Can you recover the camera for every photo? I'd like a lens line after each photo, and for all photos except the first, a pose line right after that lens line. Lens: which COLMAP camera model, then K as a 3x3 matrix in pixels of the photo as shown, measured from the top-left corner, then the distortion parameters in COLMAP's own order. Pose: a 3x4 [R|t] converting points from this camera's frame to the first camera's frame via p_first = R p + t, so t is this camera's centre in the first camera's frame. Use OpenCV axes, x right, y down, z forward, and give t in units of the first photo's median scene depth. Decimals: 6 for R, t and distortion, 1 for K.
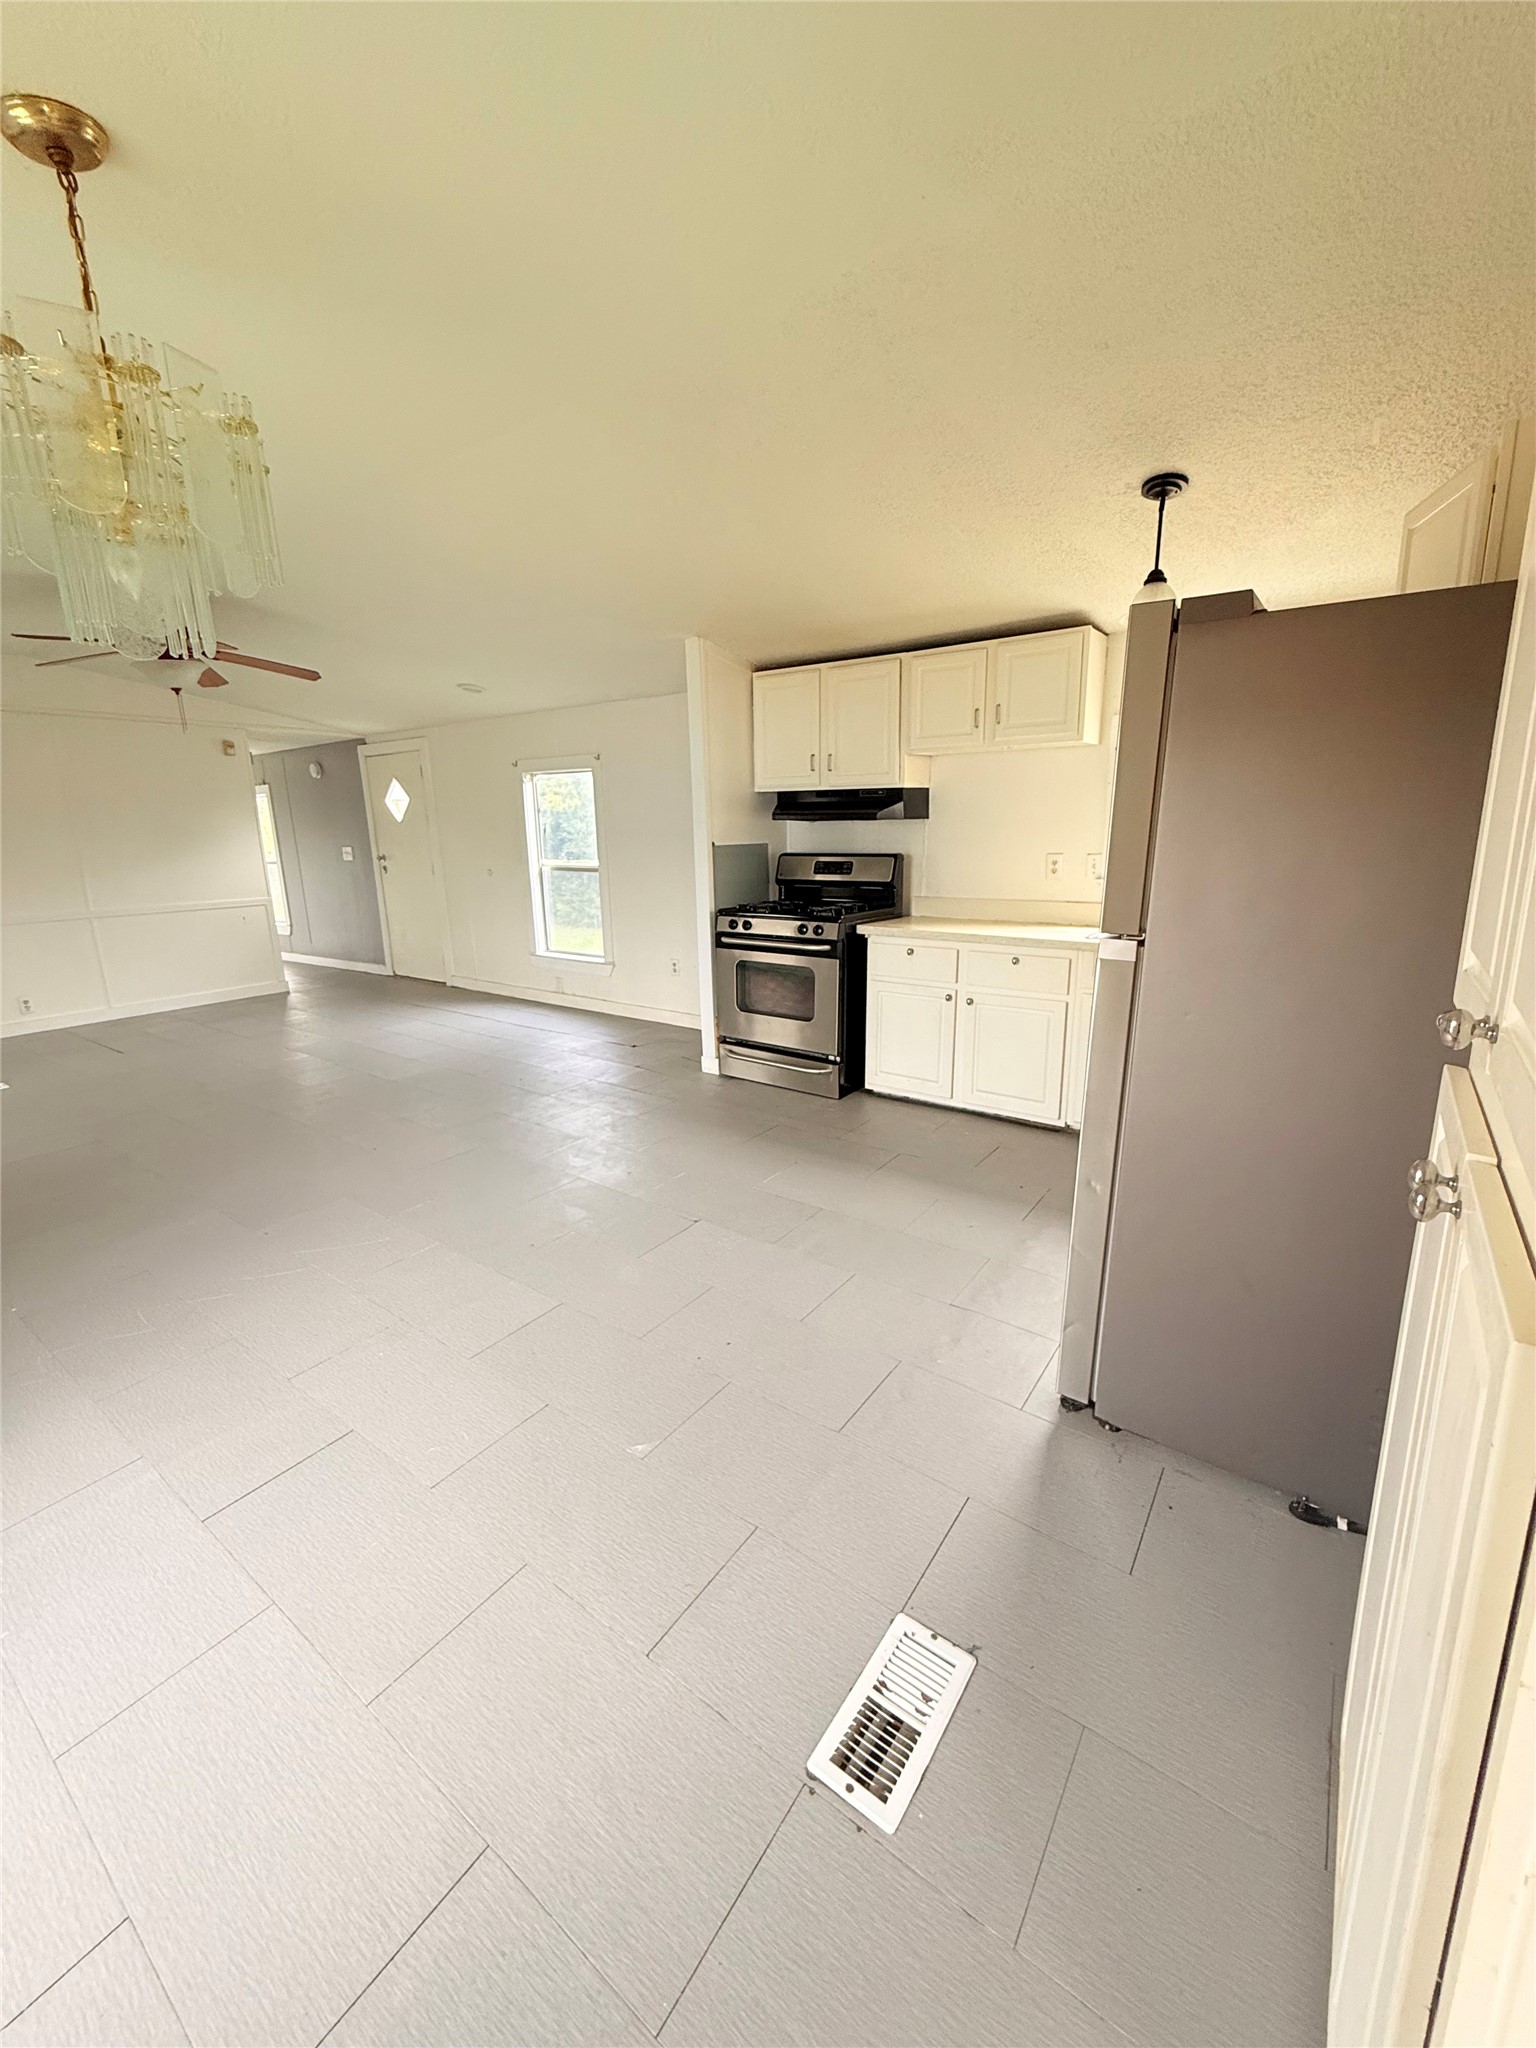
lens RADIAL K [[817.7, 0, 774.9], [0, 817.7, 1017.7], [0, 0, 1]] dist [-0.003326, 0.000538]
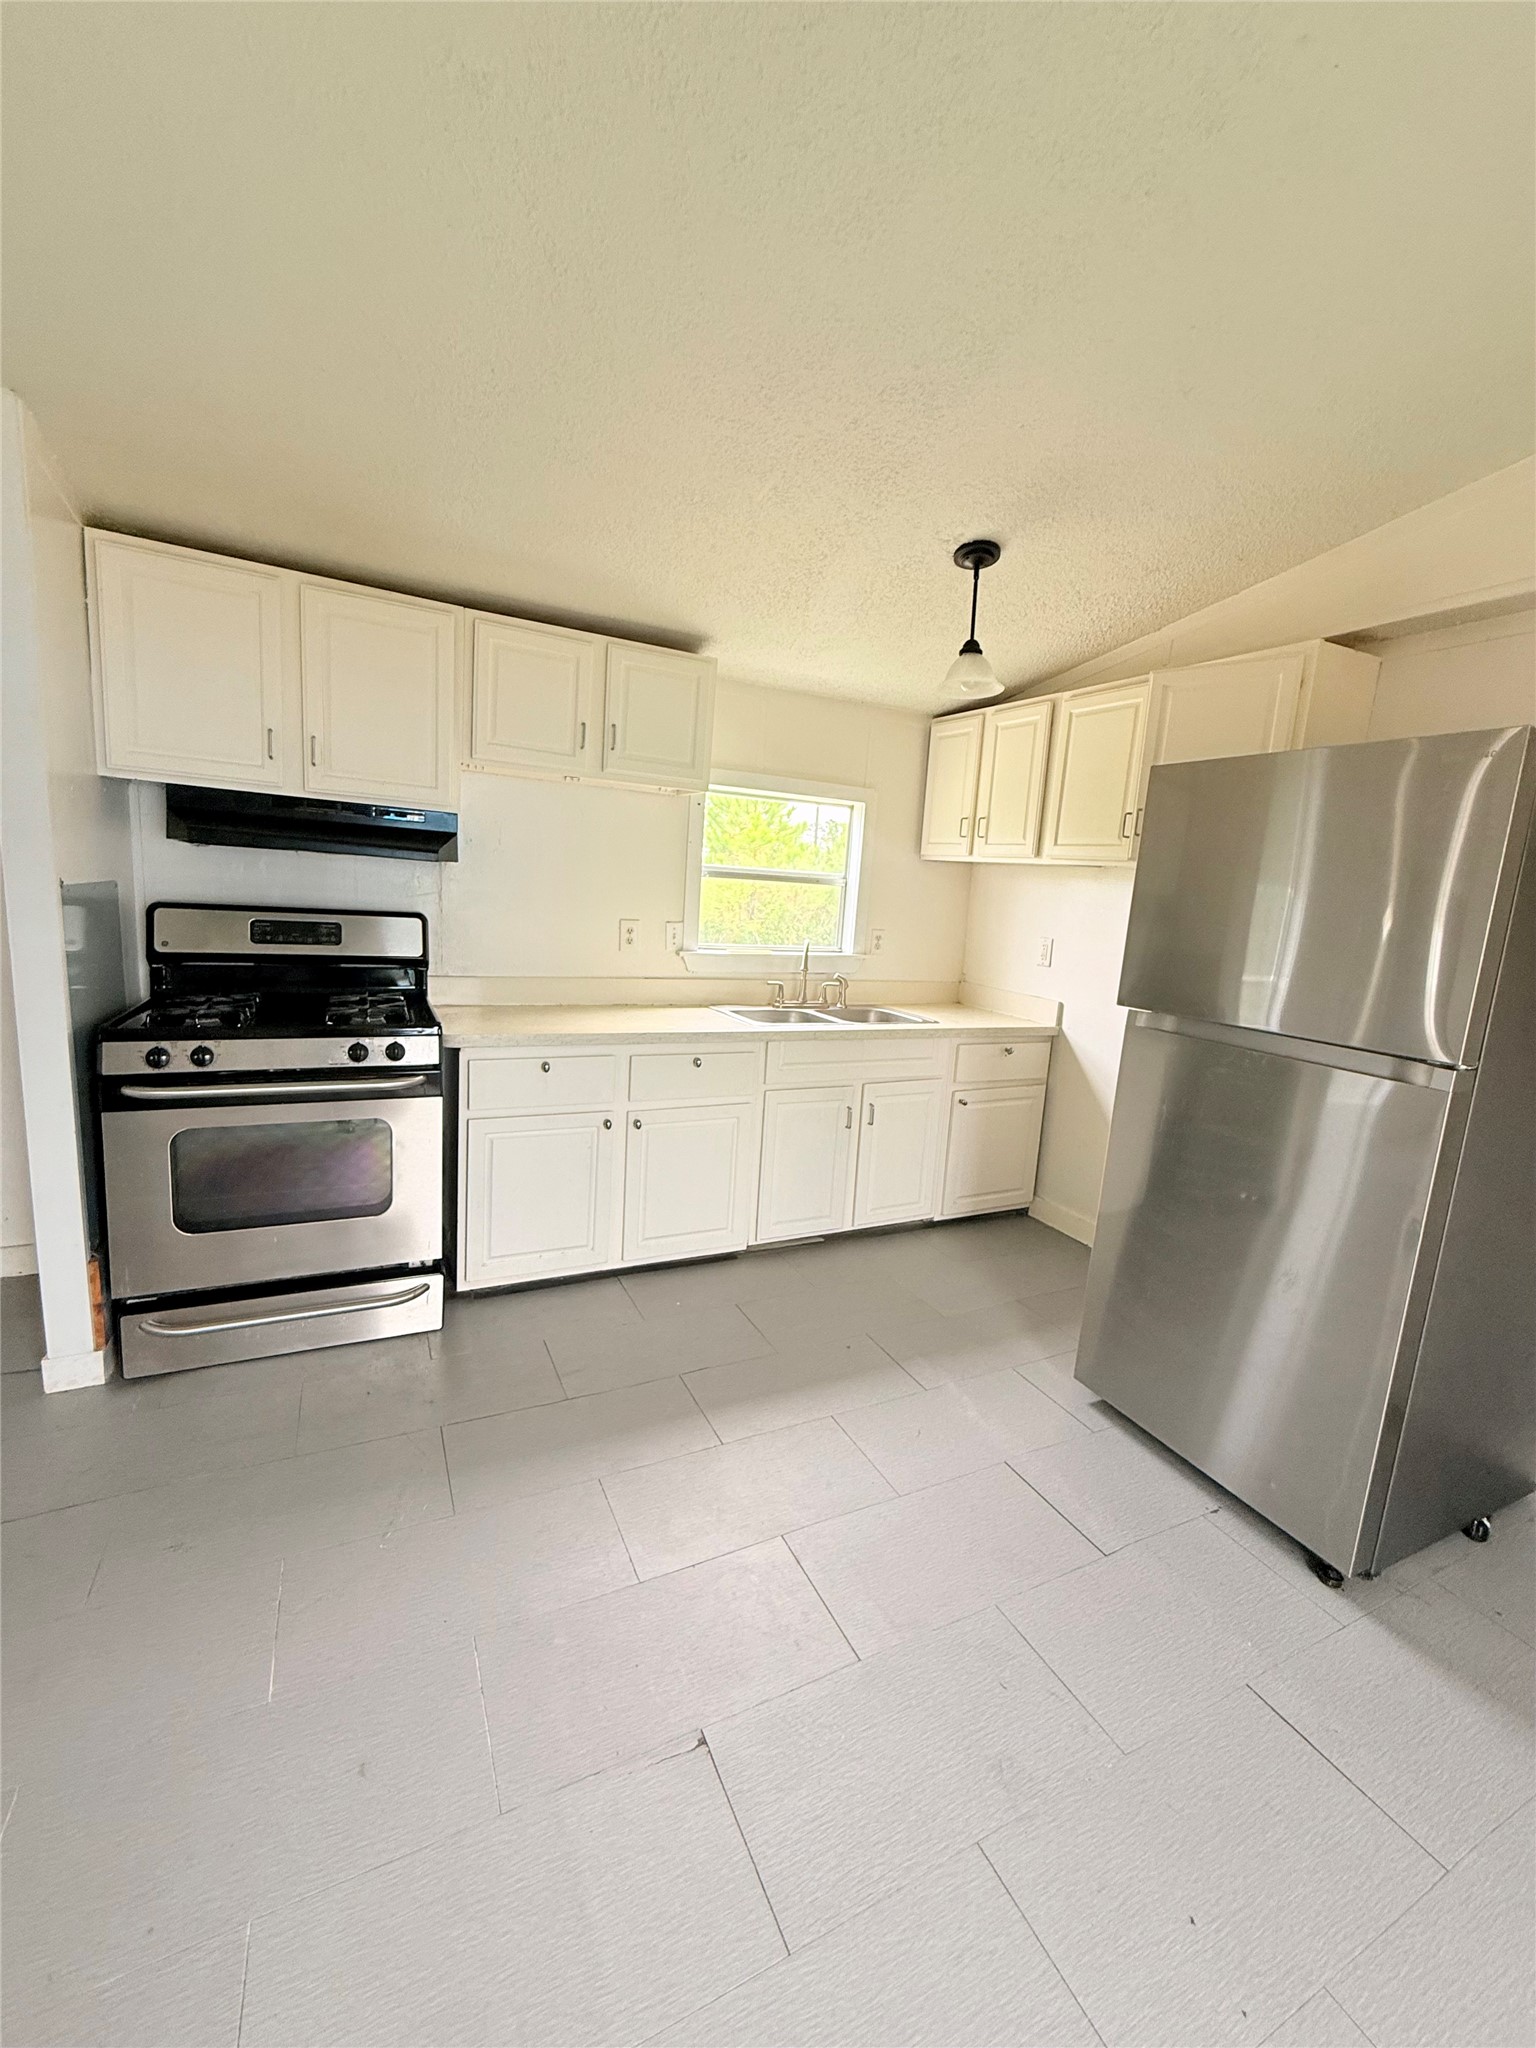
lens RADIAL K [[817.7, 0, 769.3], [0, 817.7, 1020.6], [0, 0, 1]] dist [-0.003326, 0.000538]
pose [[0.473342, -0.095864, 0.875647, -0.293003], [0.125984, 0.991209, 0.040413, -0.109496], [-0.871823, 0.091189, 0.481258, 0.465542]]
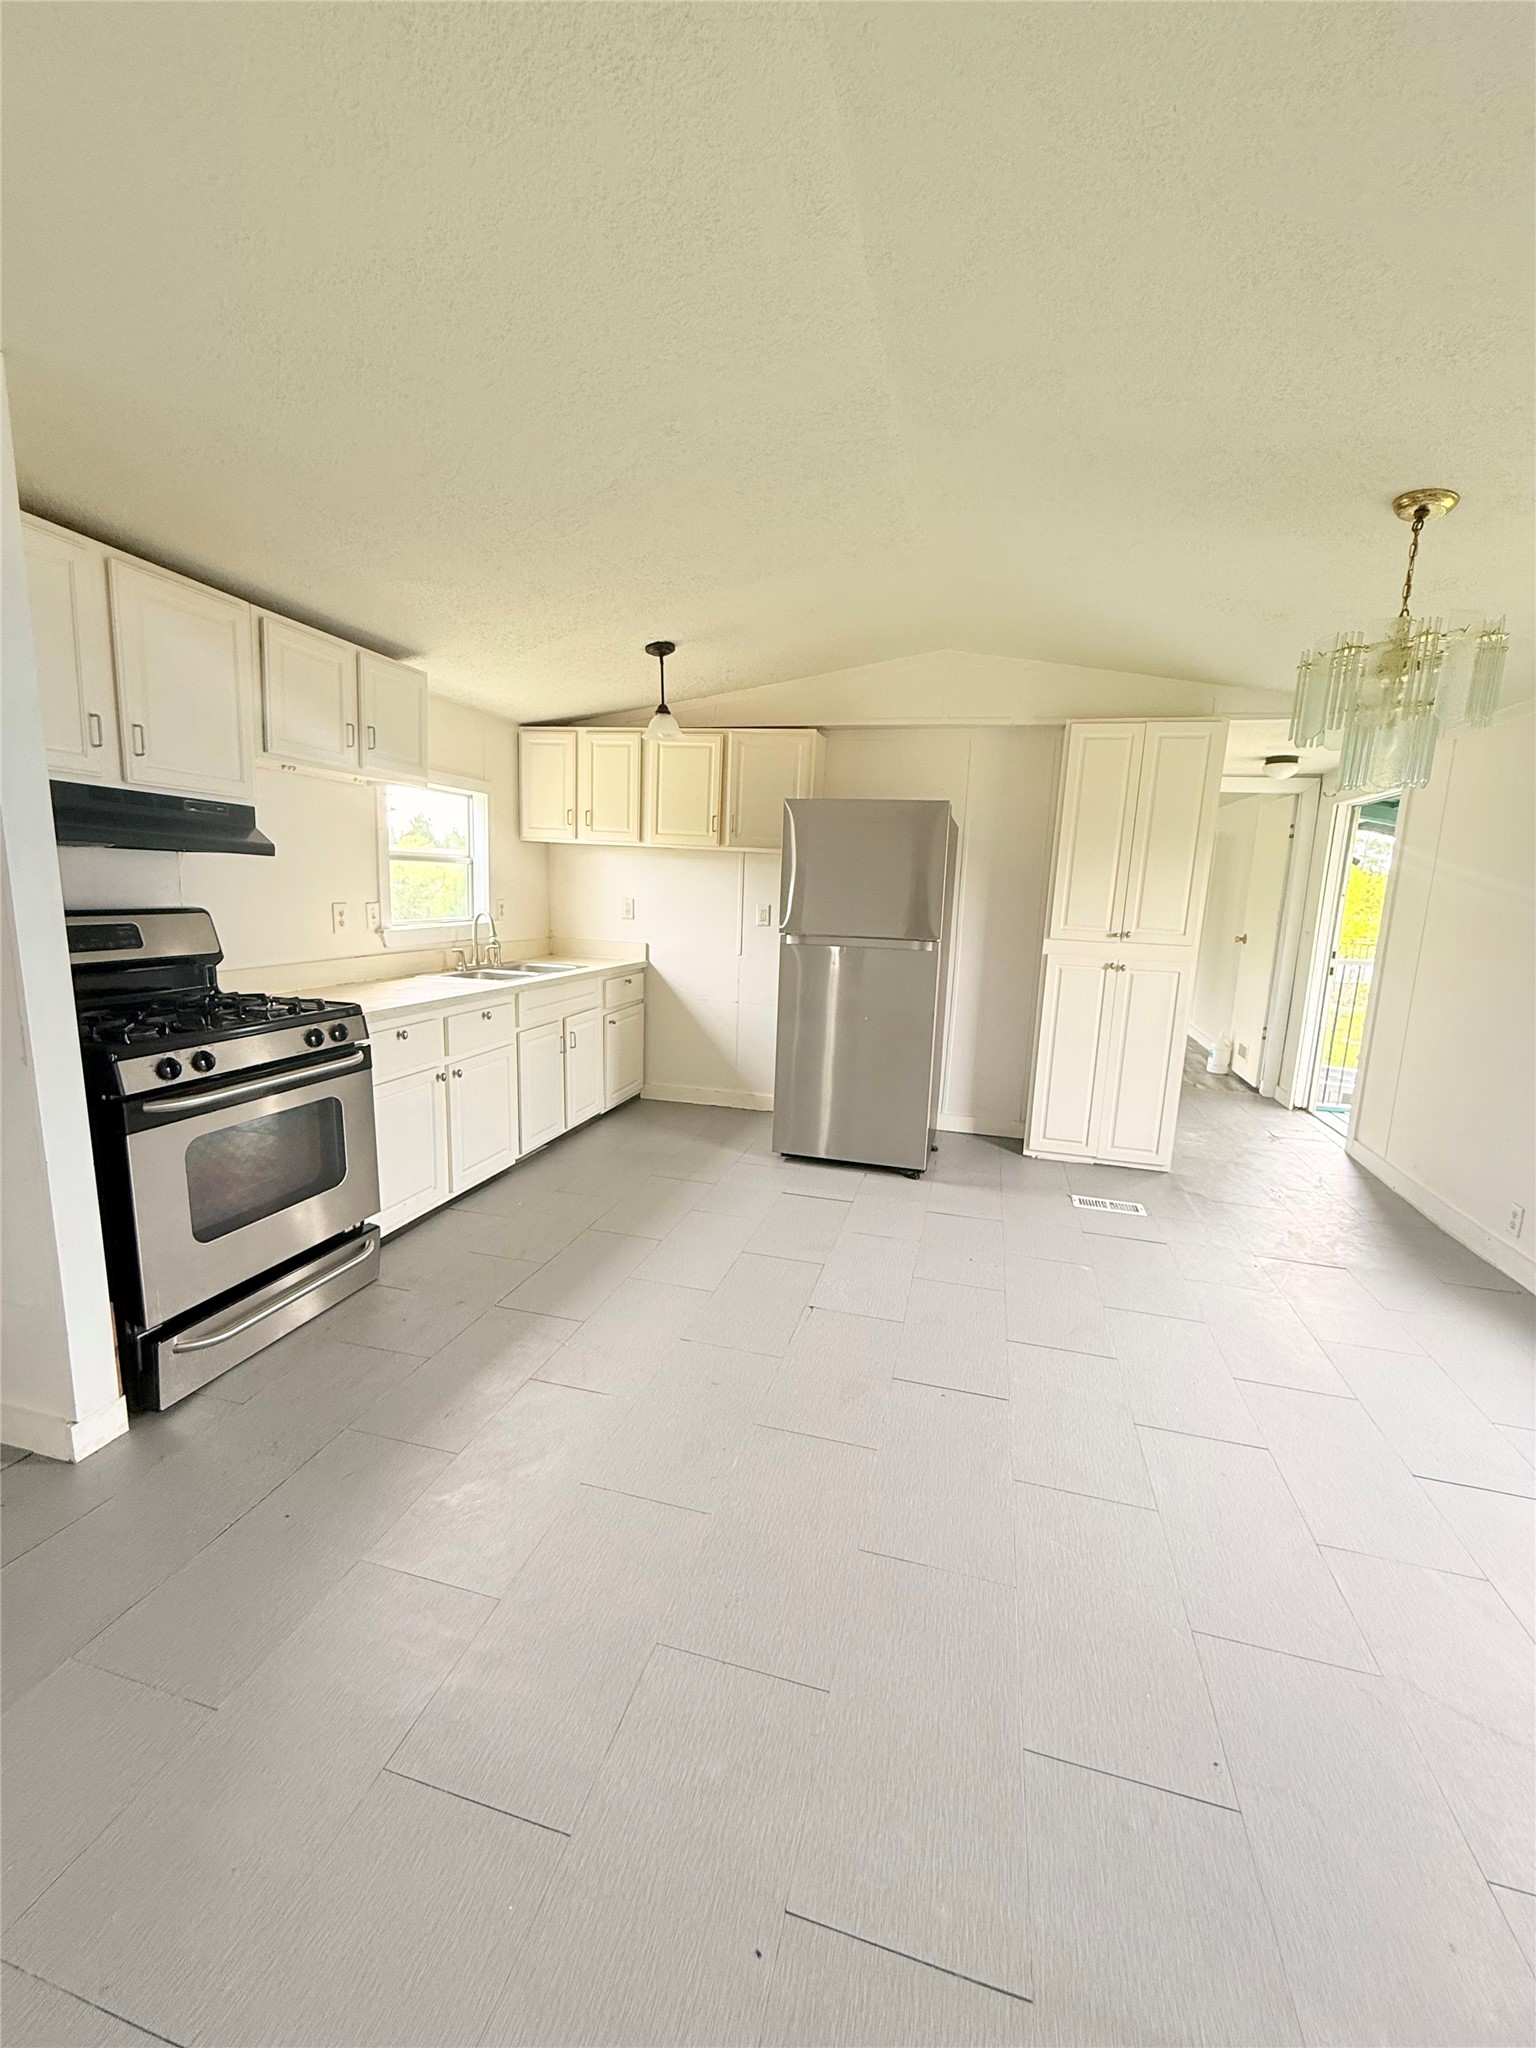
lens RADIAL K [[817.7, 0, 770.3], [0, 817.7, 1032.4], [0, 0, 1]] dist [-0.003326, 0.000538]
pose [[-0.349623, -0.163709, 0.922477, -0.588622], [0.180826, 0.954311, 0.237893, -0.181278], [-0.919275, 0.249980, -0.304046, 0.823250]]
